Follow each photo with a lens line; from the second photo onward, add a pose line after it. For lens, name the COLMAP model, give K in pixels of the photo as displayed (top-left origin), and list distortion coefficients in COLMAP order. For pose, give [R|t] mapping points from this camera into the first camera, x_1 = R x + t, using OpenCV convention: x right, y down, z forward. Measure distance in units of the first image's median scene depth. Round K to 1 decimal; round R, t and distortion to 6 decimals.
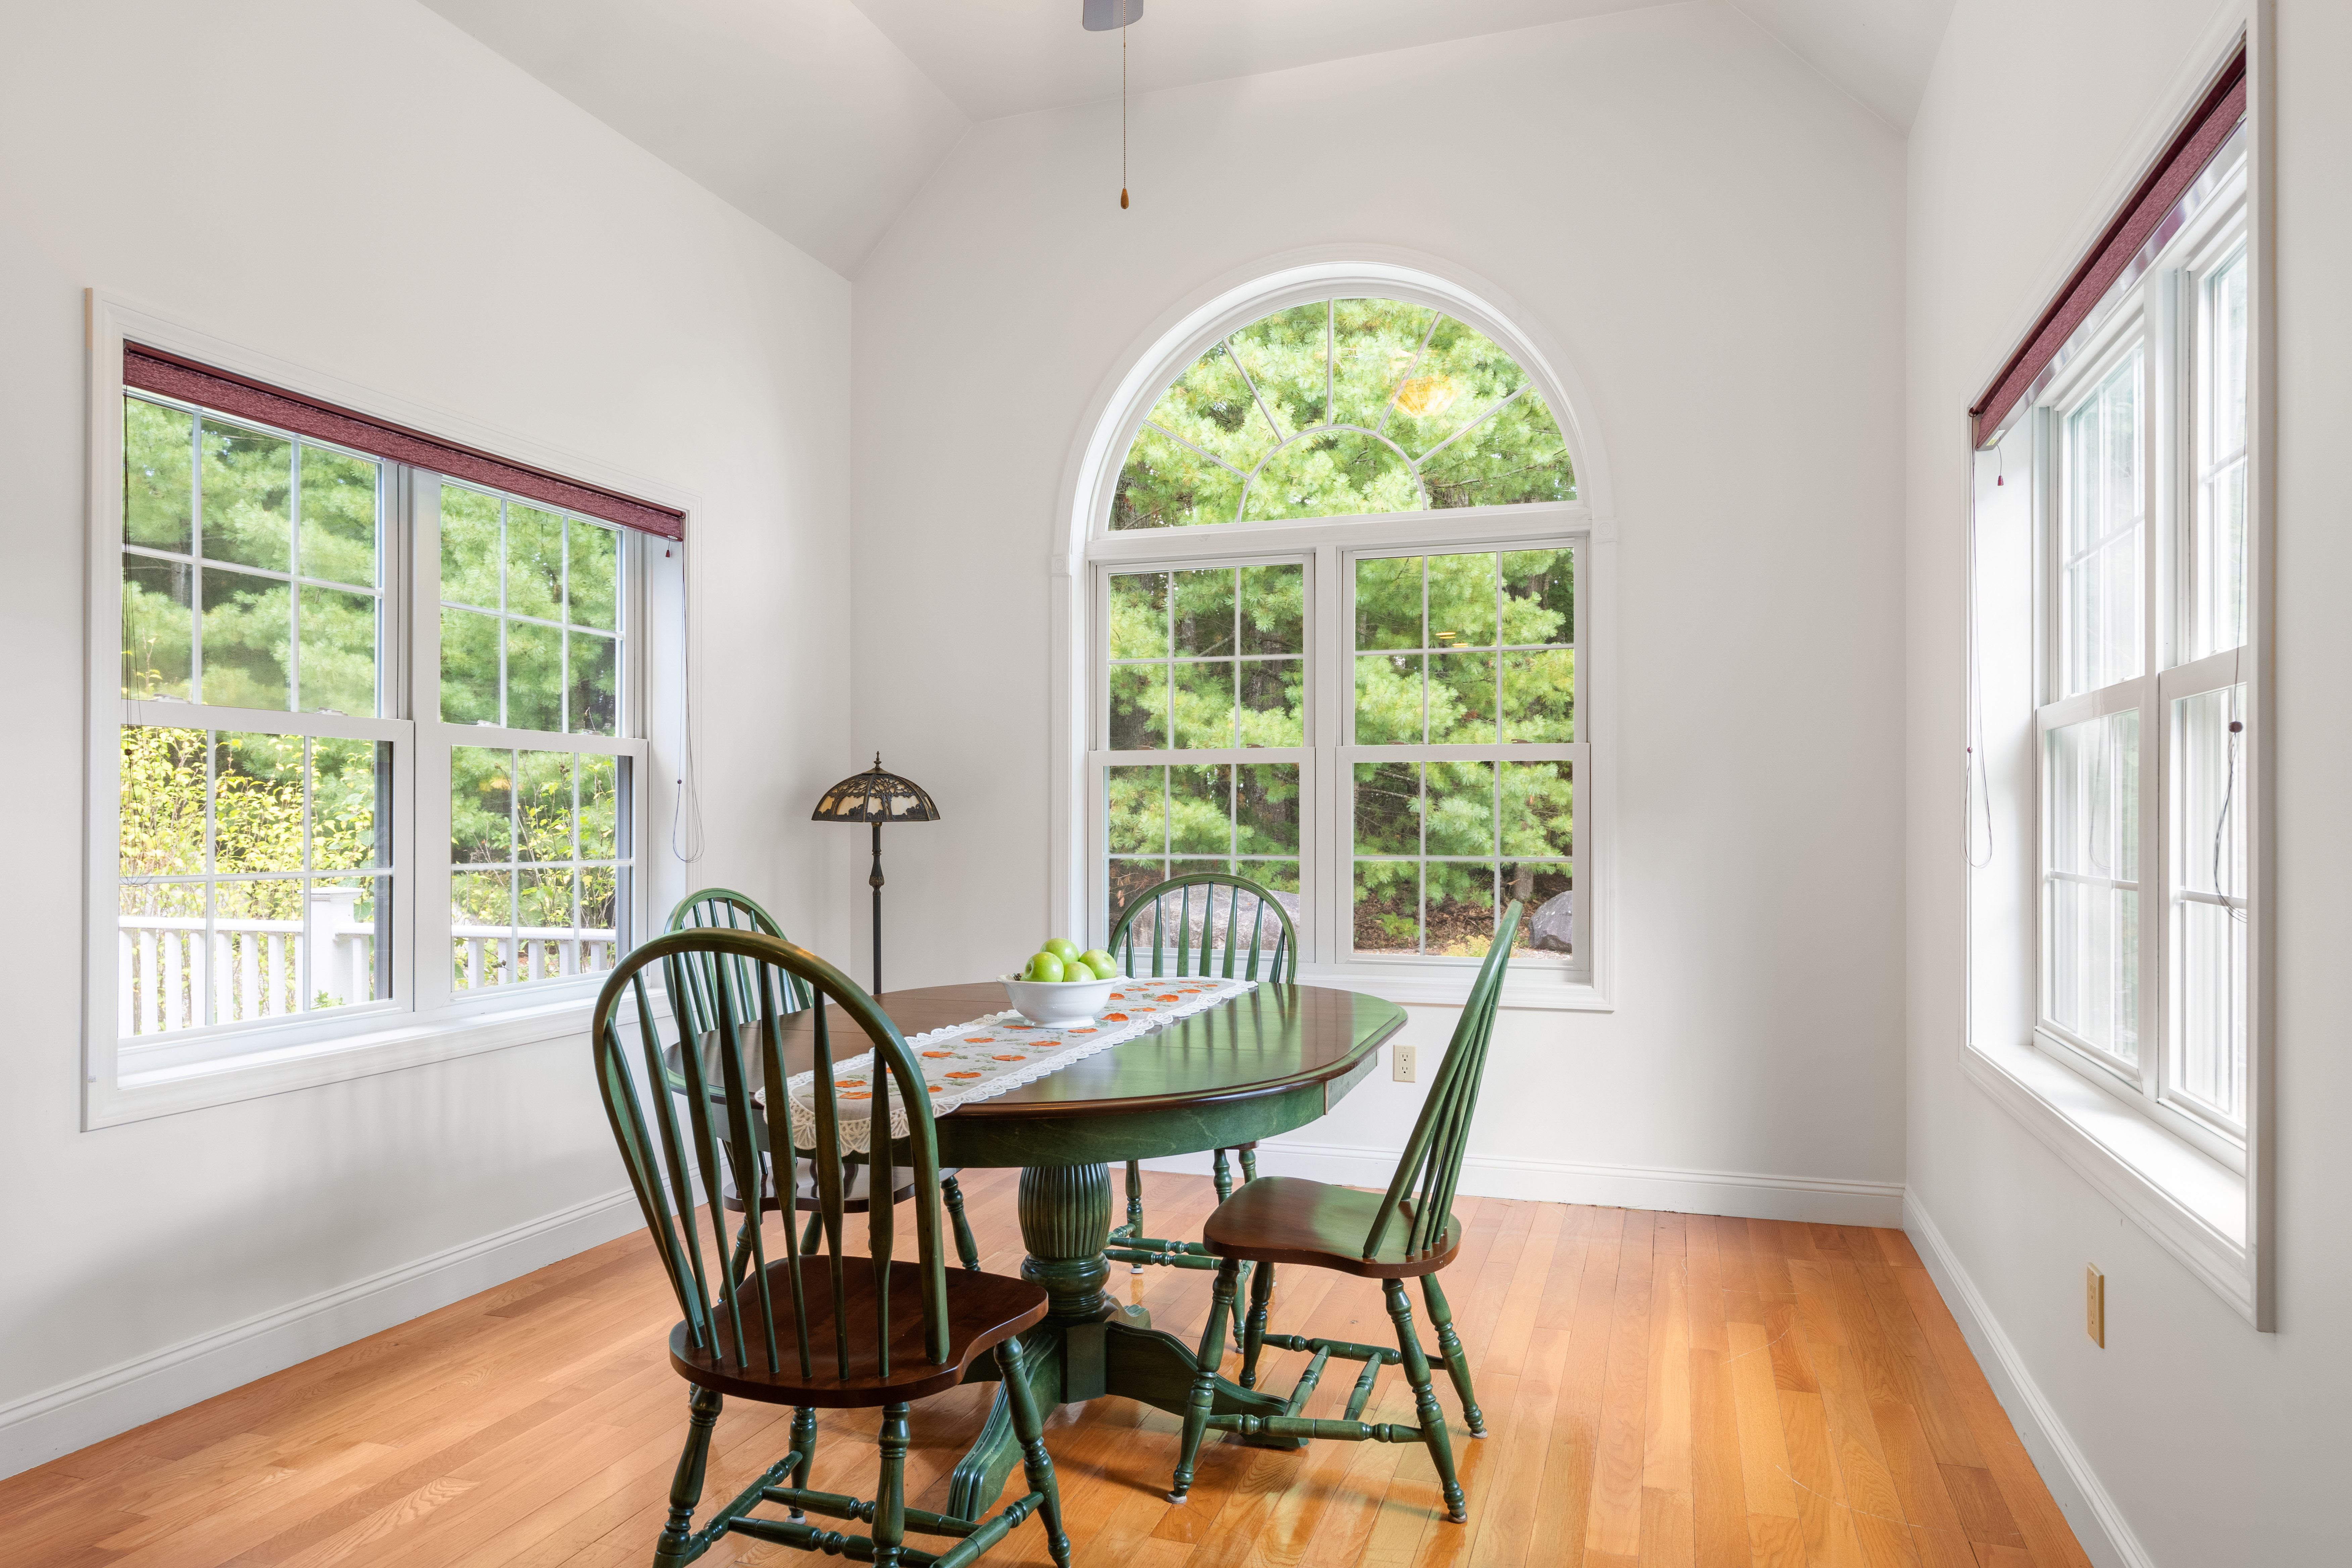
lens RADIAL K [[1464.5, 0, 1185.1], [0, 1464.5, 820.6], [0, 0, 1]] dist [-0.001133, 0.002376]
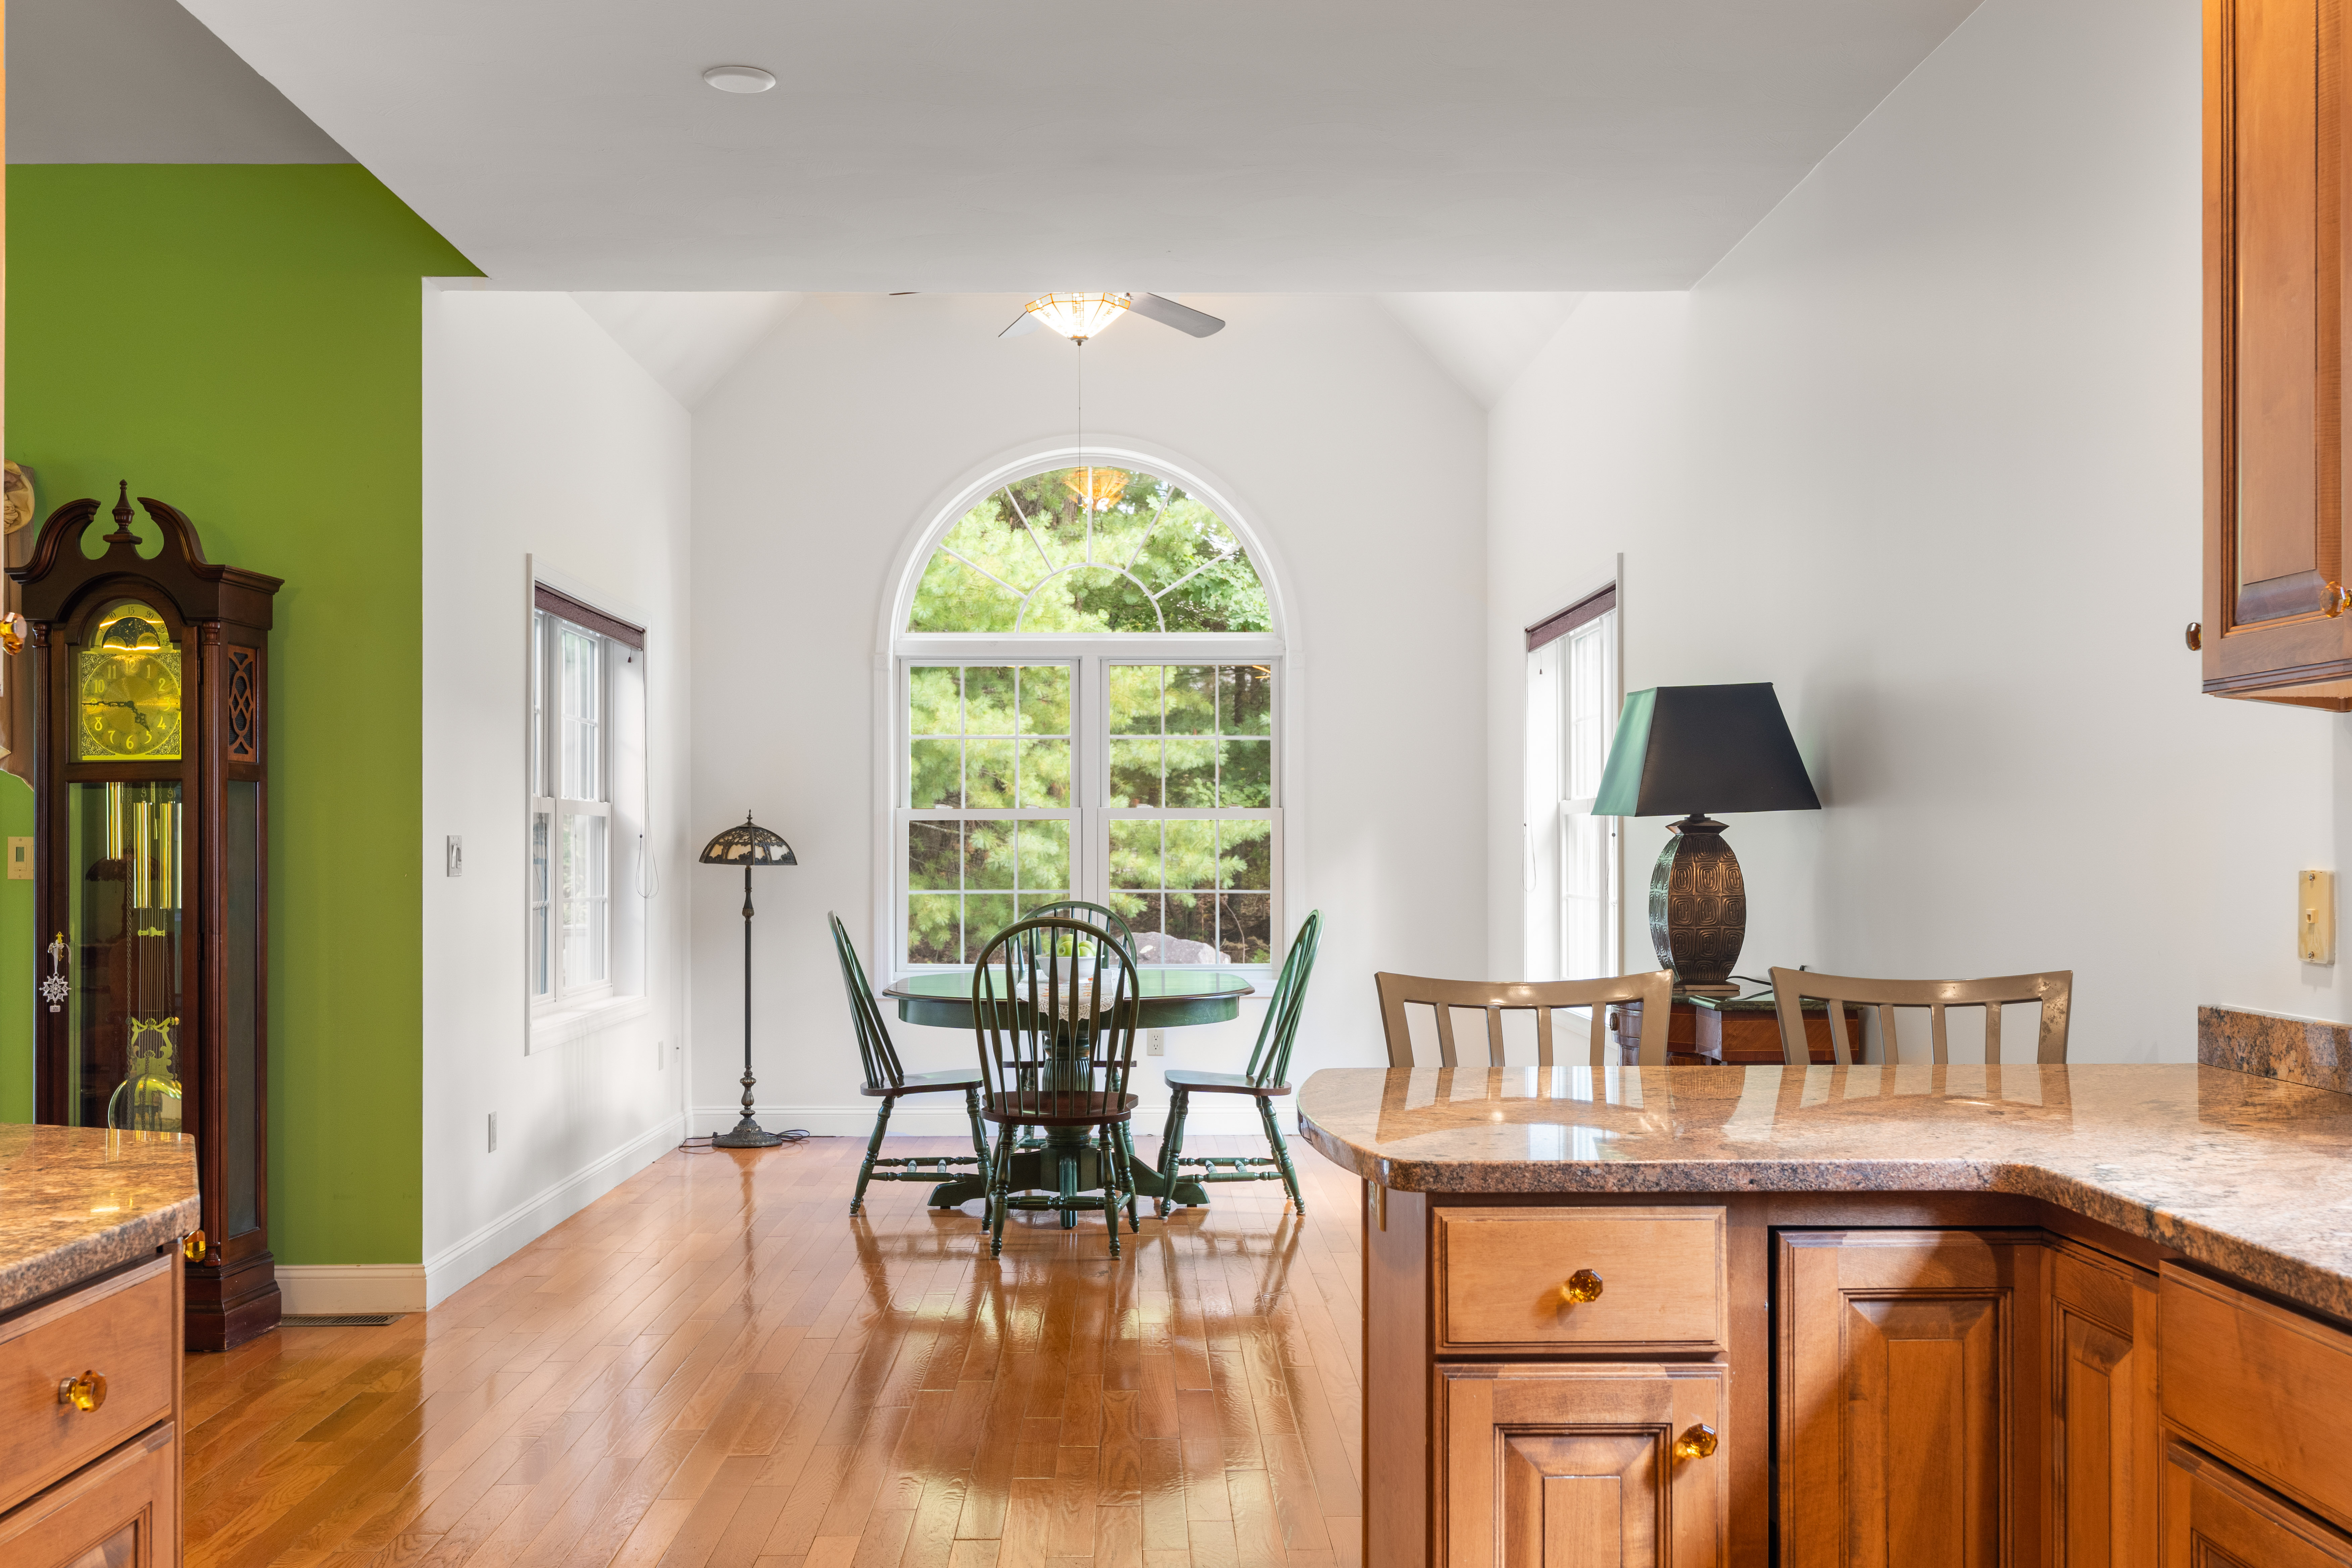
lens RADIAL K [[2298.4, 0, 1160.1], [0, 2298.4, 838.7], [0, 0, 1]] dist [0.004947, 0.000000]
pose [[0.943768, 0.001553, 0.330605, -0.579571], [-0.000311, 0.999993, -0.003808, -0.015806], [-0.330608, 0.003491, 0.943762, -1.069511]]
